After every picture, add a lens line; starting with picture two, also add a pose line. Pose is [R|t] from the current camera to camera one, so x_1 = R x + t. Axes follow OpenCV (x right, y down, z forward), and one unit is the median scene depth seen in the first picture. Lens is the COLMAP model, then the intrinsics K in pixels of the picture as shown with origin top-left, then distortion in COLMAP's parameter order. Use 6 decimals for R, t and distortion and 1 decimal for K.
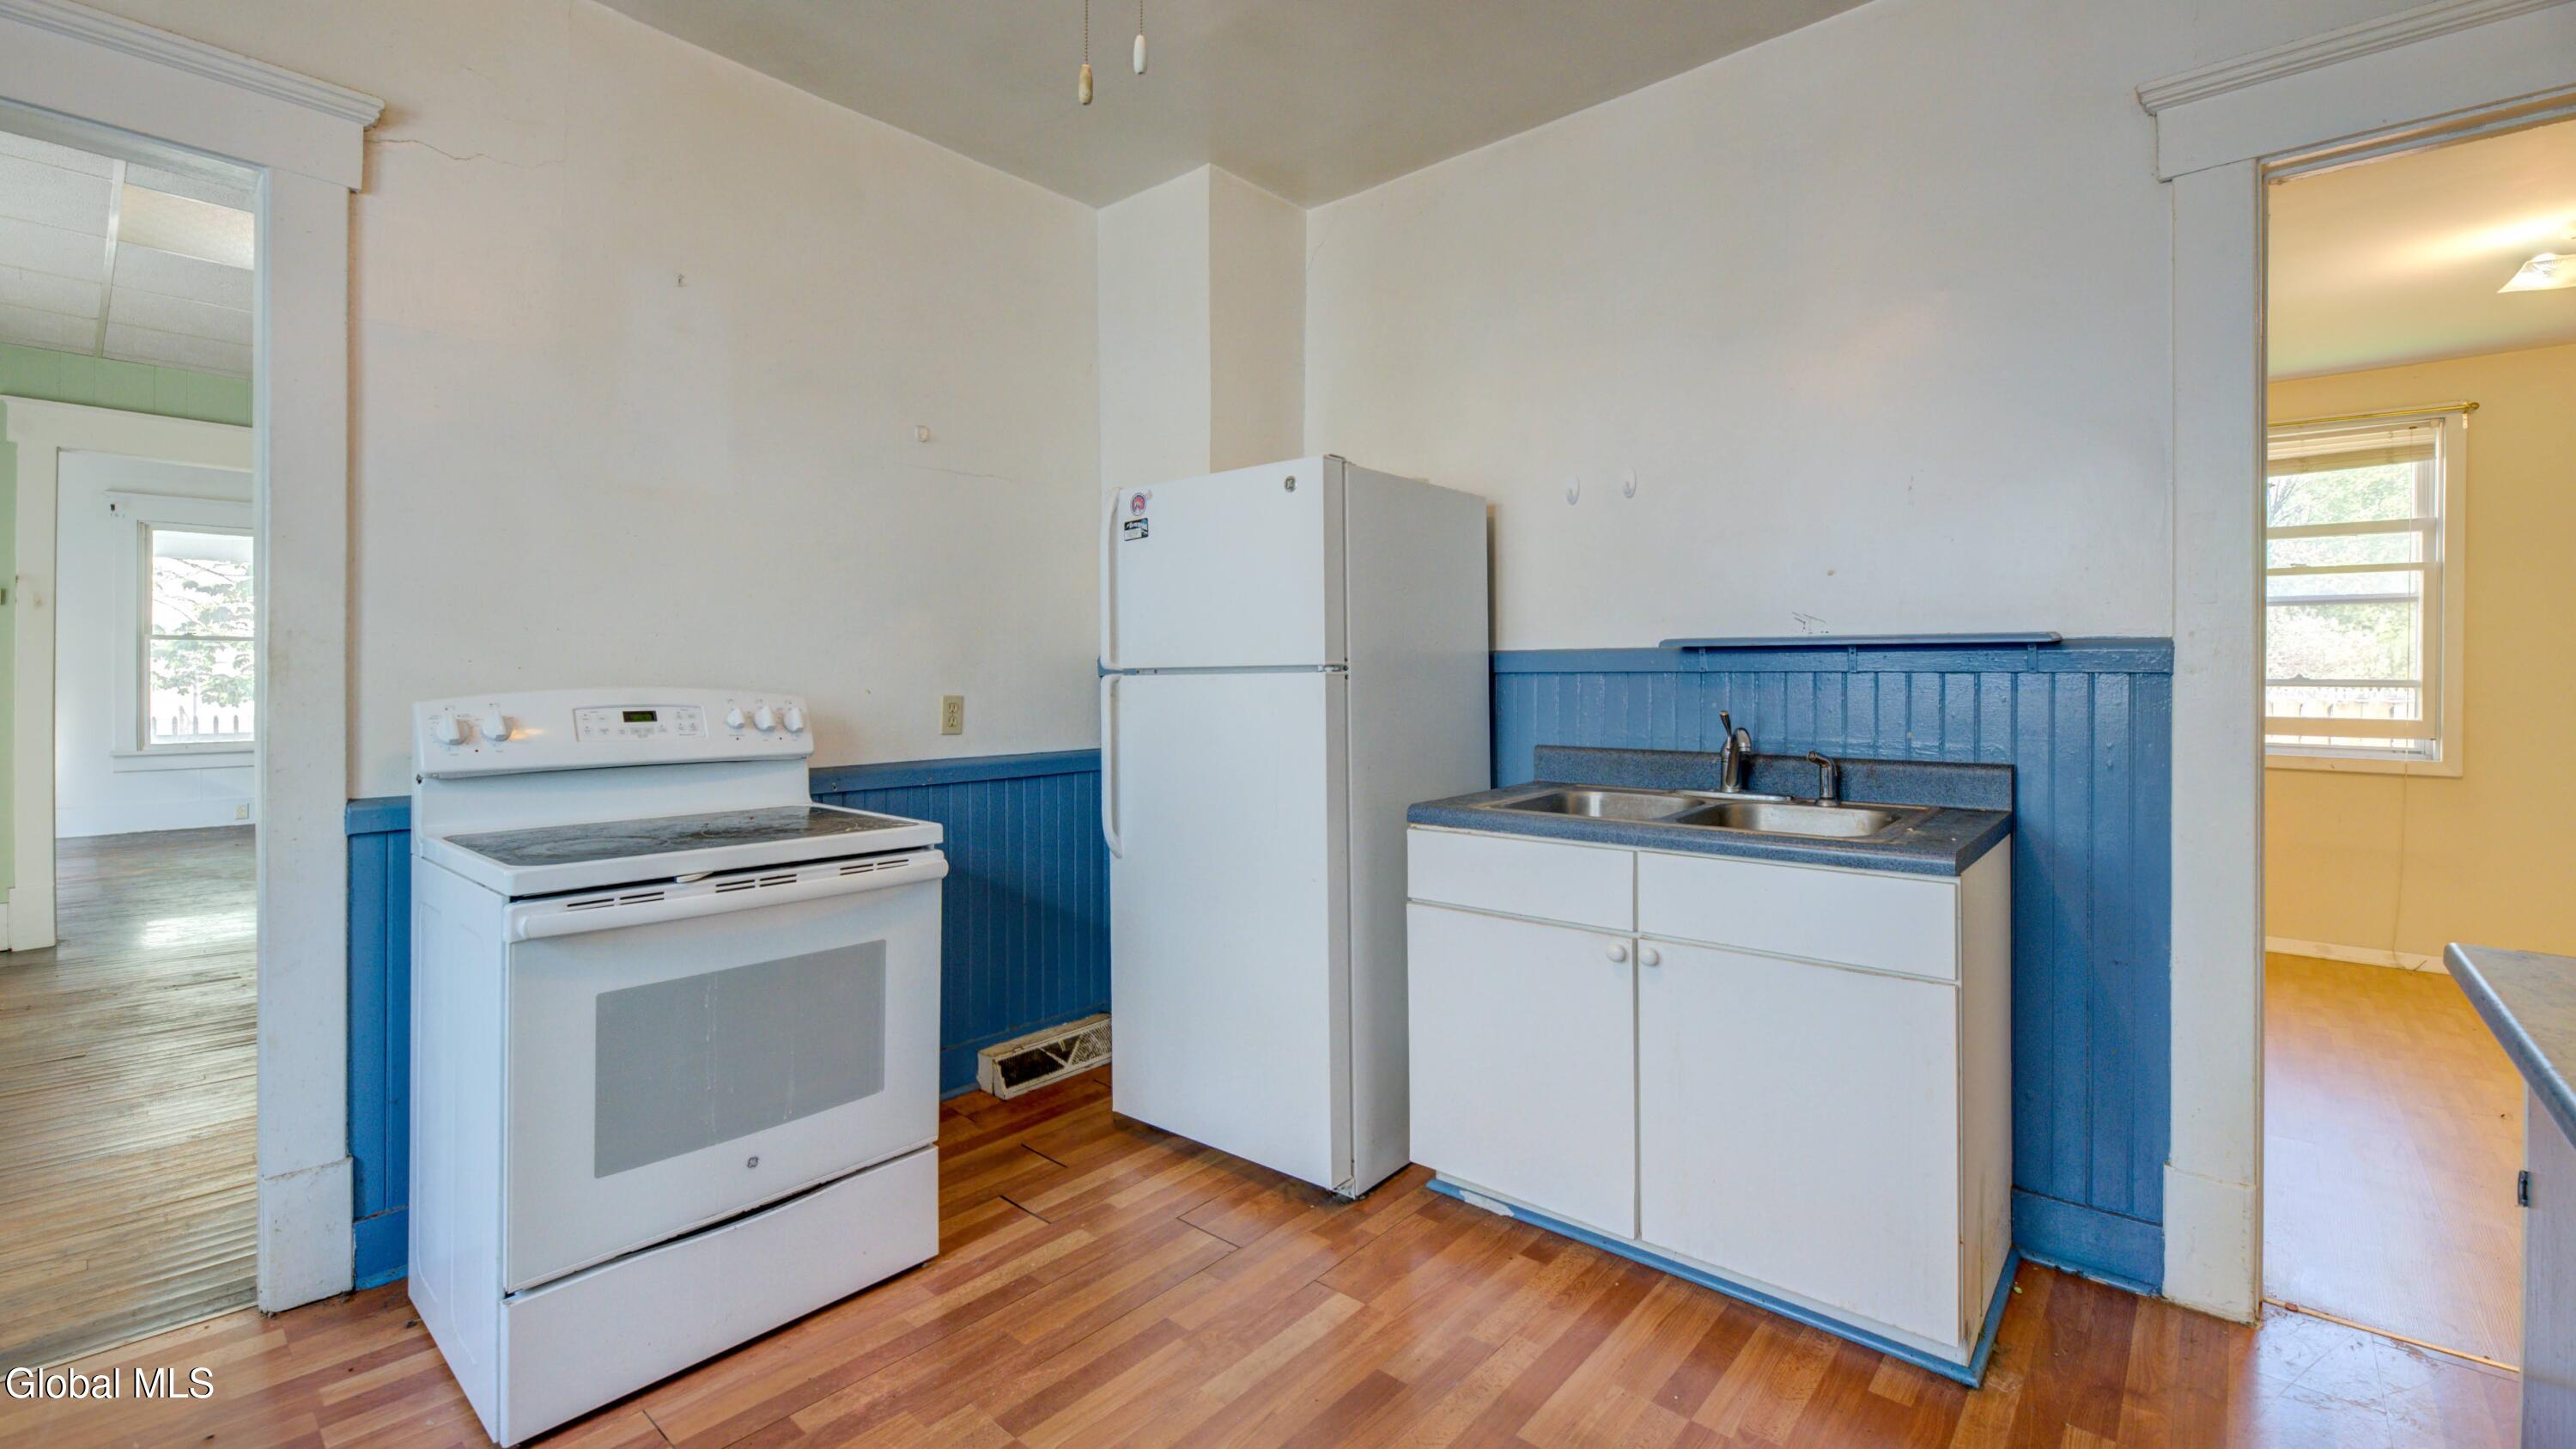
lens RADIAL K [[1079.0, 0, 1251.2], [0, 1079.0, 677.4], [0, 0, 1]] dist [0.000282, -0.004294]
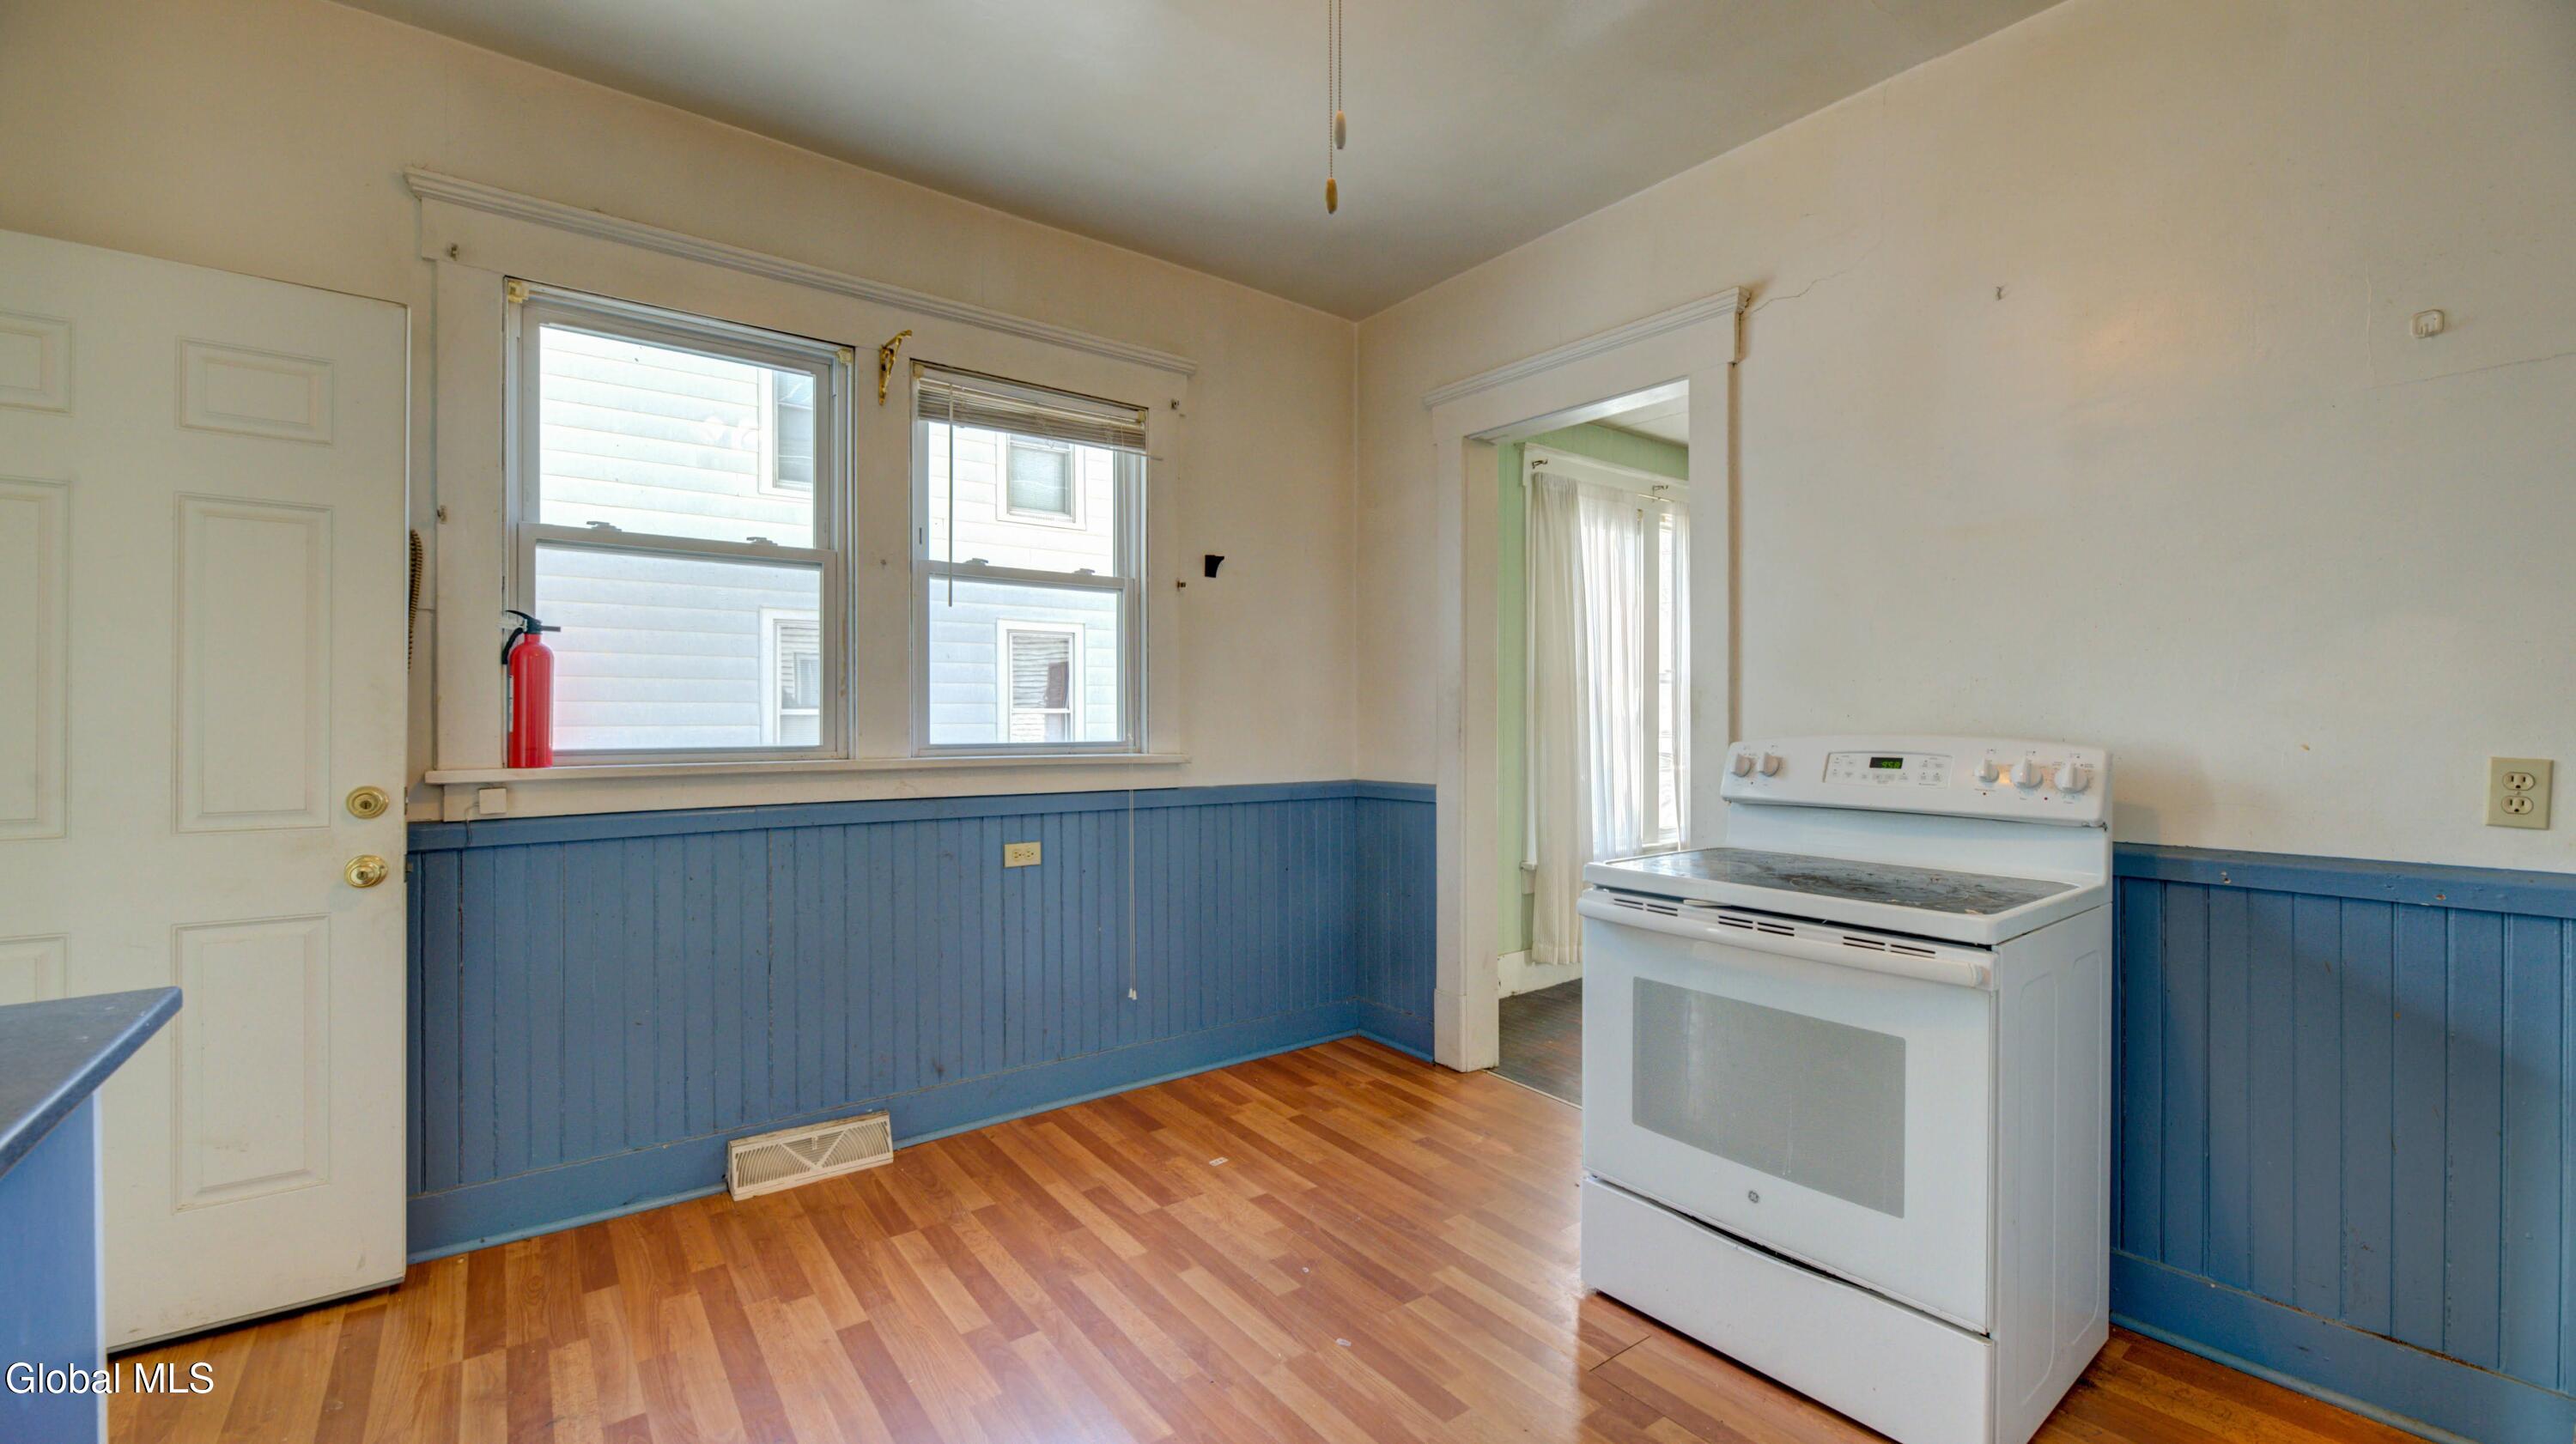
lens RADIAL K [[1033.9, 0, 1288.0], [0, 1033.9, 722.0], [0, 0, 1]] dist [-0.000677, -0.000023]
pose [[-0.180655, 0.000995, -0.983546, 0.534730], [-0.001256, 0.999998, 0.001243, -0.002992], [0.983546, 0.001460, -0.180654, 0.677133]]
